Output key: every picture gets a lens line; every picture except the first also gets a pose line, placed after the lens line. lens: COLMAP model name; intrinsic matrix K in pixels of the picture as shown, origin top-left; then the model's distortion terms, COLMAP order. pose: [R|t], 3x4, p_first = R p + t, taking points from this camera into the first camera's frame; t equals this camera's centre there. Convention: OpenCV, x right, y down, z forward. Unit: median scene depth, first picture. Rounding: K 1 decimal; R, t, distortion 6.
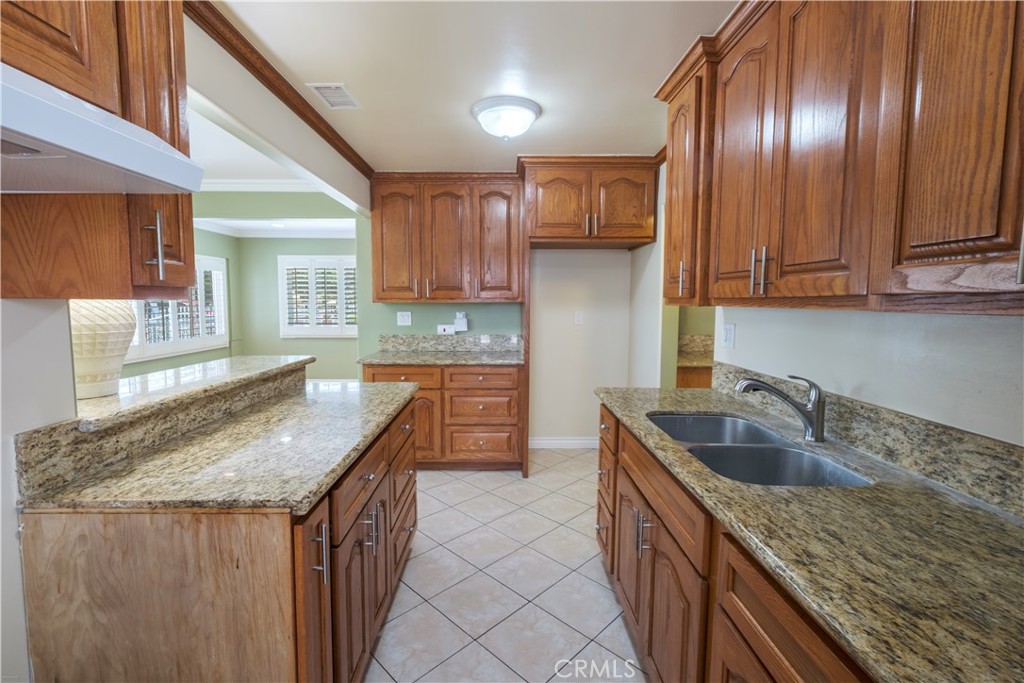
lens RADIAL K [[448.8, 0, 506.5], [0, 448.8, 335.7], [0, 0, 1]] dist [-0.000640, 0.000190]
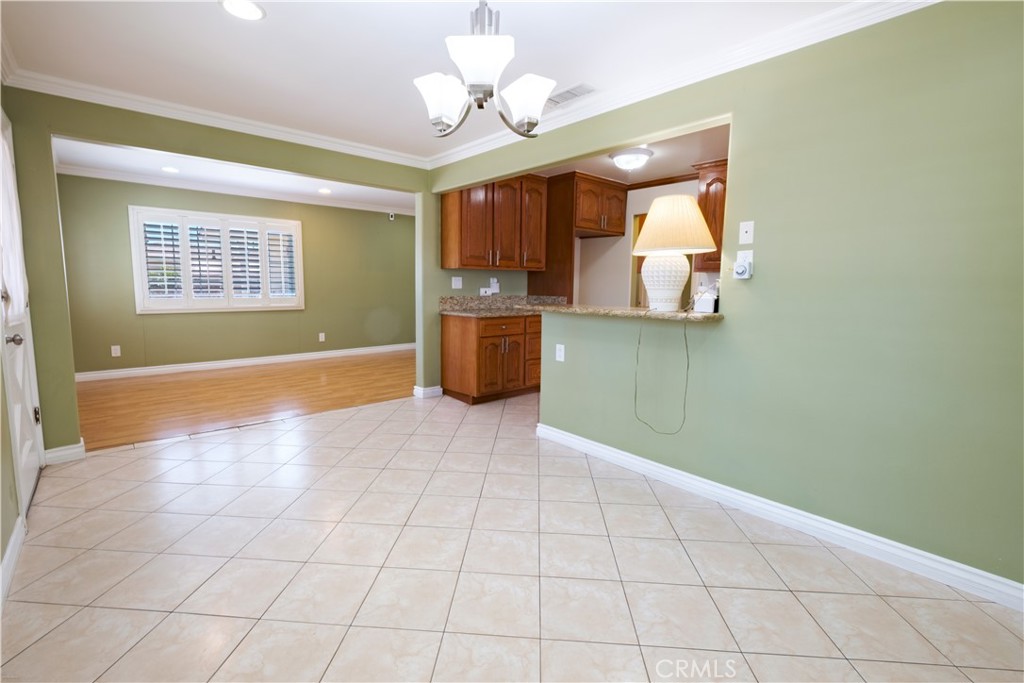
lens RADIAL K [[448.8, 0, 506.5], [0, 448.8, 335.7], [0, 0, 1]] dist [-0.000640, 0.000190]
pose [[0.756170, -0.069556, 0.650668, -0.914106], [0.042169, 0.997448, 0.057621, 0.038712], [-0.653015, -0.016133, 0.757173, 0.013513]]
